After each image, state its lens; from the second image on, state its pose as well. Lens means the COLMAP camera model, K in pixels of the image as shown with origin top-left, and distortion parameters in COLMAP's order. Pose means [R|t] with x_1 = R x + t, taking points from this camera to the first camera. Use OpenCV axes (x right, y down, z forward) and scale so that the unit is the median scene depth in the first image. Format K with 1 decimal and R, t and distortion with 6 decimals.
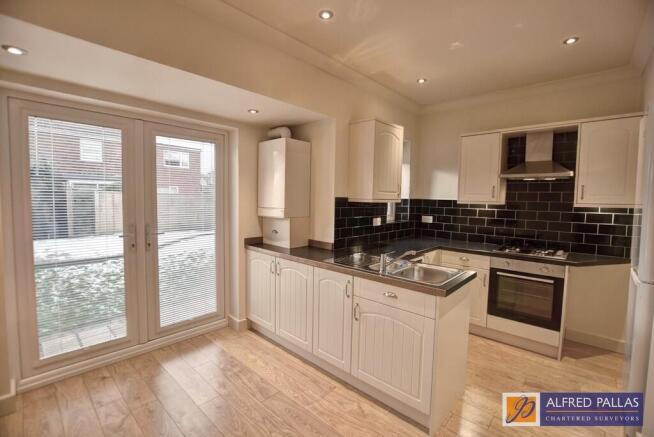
lens RADIAL K [[289.9, 0, 328.2], [0, 289.9, 216.1], [0, 0, 1]] dist [-0.005151, -0.000917]
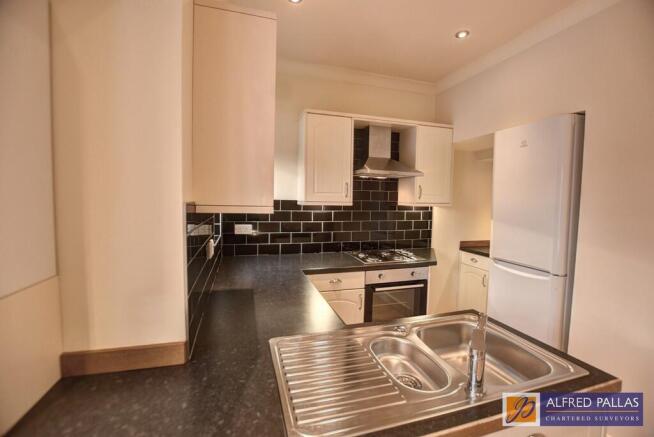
lens RADIAL K [[289.9, 0, 328.6], [0, 289.9, 213.8], [0, 0, 1]] dist [-0.005151, -0.000917]
pose [[0.511627, -0.052451, 0.857605, -0.162242], [0.050121, 0.998257, 0.031152, -0.046549], [-0.857745, 0.027046, 0.513364, 0.654768]]
